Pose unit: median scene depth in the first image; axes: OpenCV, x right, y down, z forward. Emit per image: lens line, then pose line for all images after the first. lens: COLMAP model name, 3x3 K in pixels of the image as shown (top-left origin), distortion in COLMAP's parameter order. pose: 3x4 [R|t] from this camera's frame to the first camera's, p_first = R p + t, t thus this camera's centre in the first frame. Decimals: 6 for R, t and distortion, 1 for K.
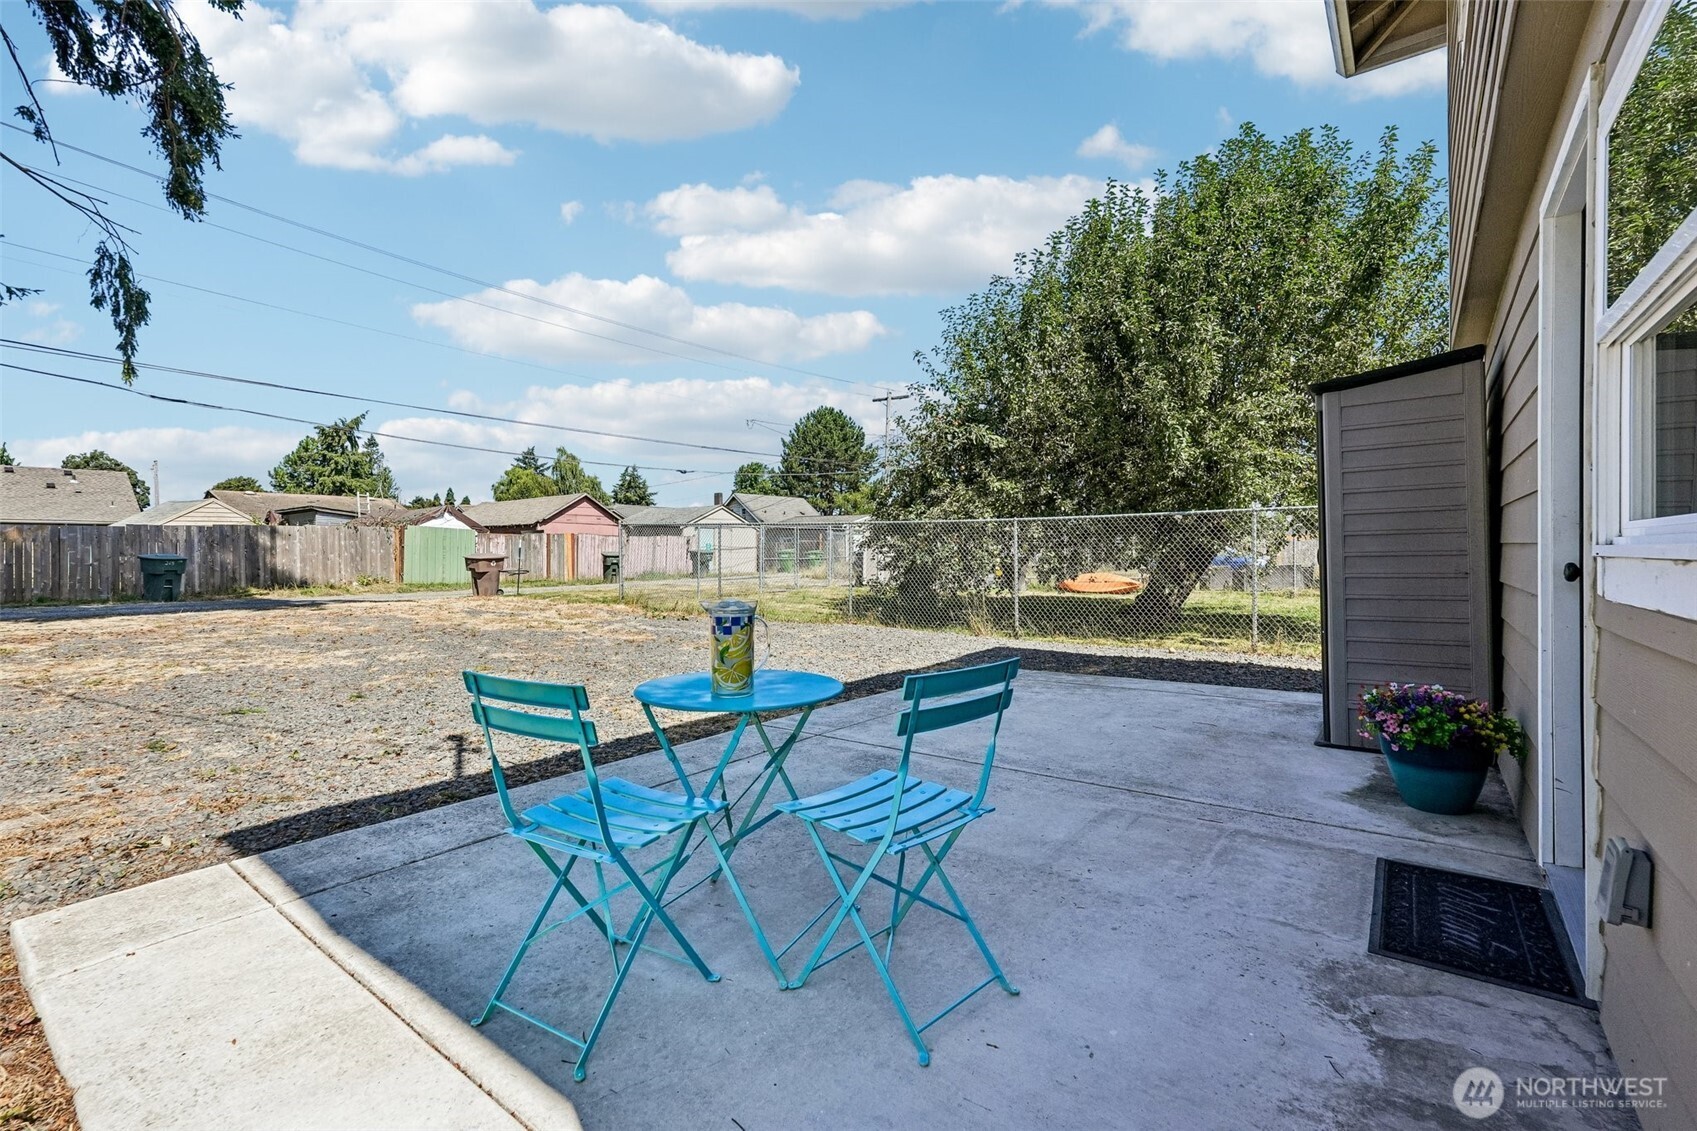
lens RADIAL K [[738.0, 0, 840.7], [0, 738.0, 558.6], [0, 0, 1]] dist [0.000071, 0.000527]
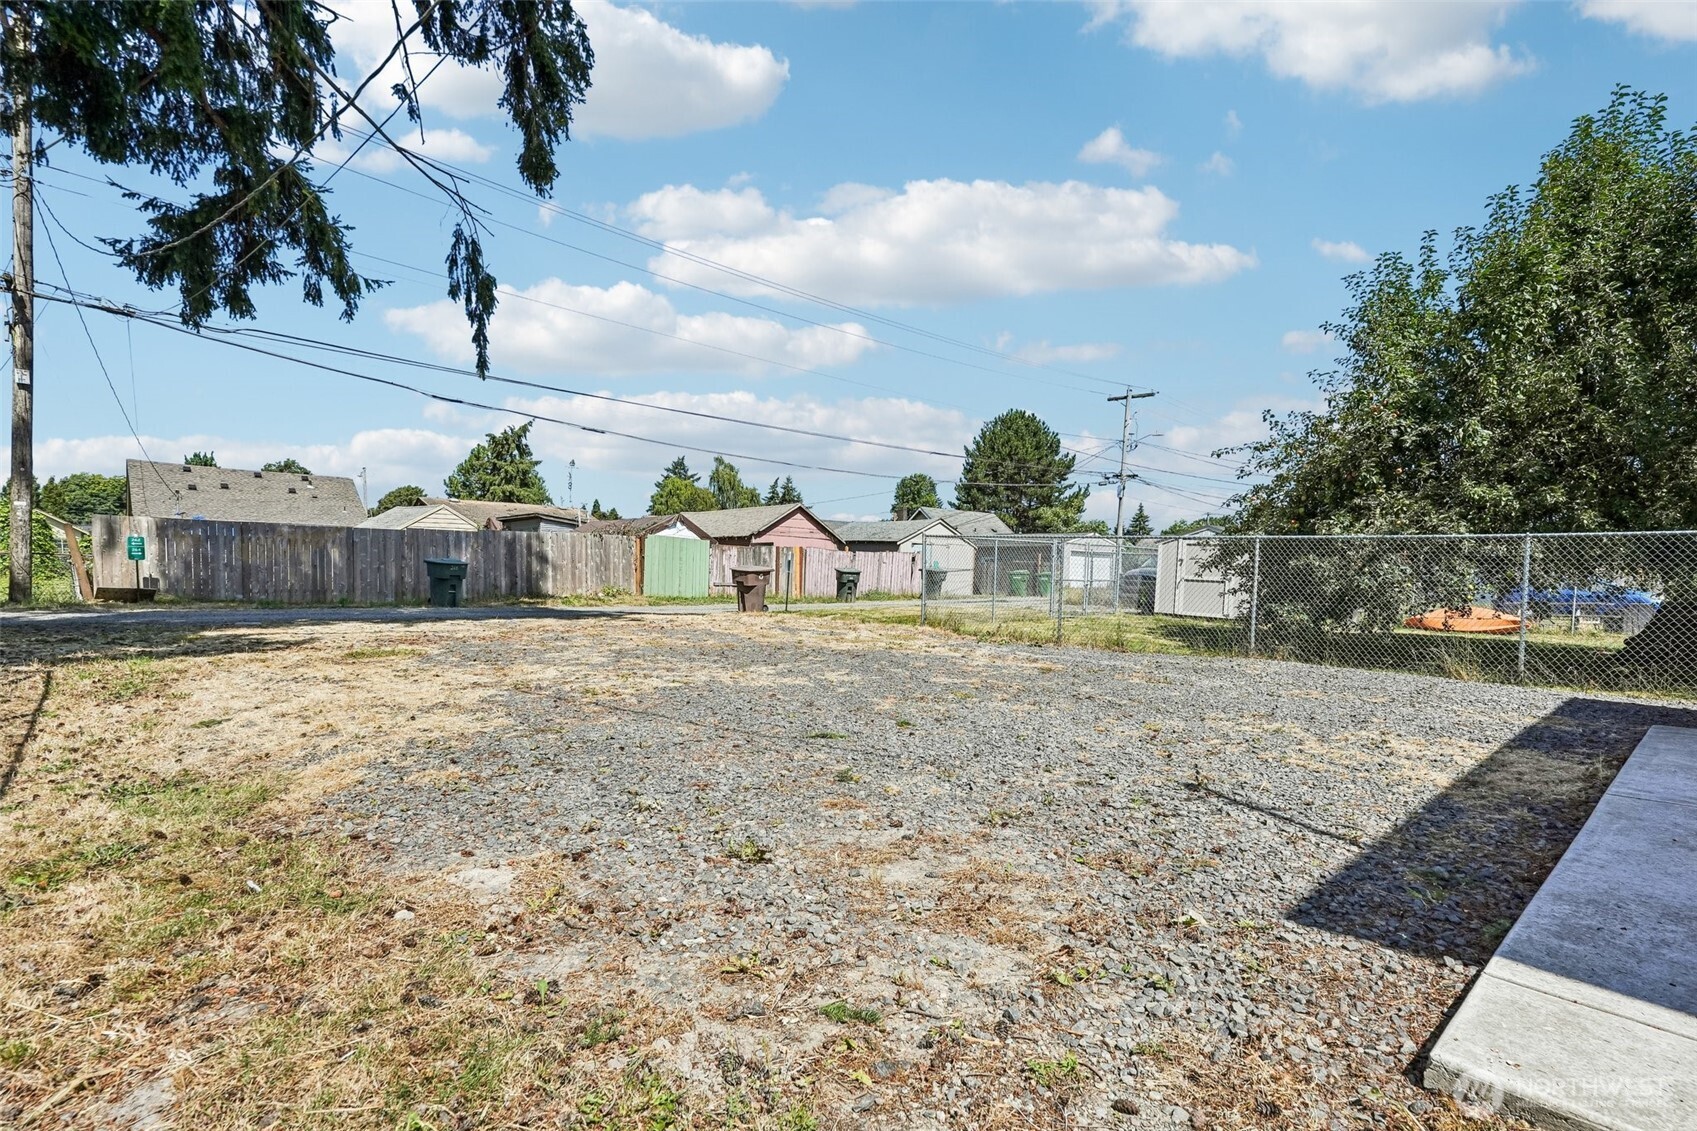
lens RADIAL K [[808.7, 0, 853.1], [0, 808.7, 618.1], [0, 0, 1]] dist [-0.002456, -0.000546]
pose [[0.986961, 0.032976, -0.157547, -0.143798], [-0.025862, 0.998560, 0.046995, 0.005720], [0.158870, -0.042308, 0.986393, 0.016786]]
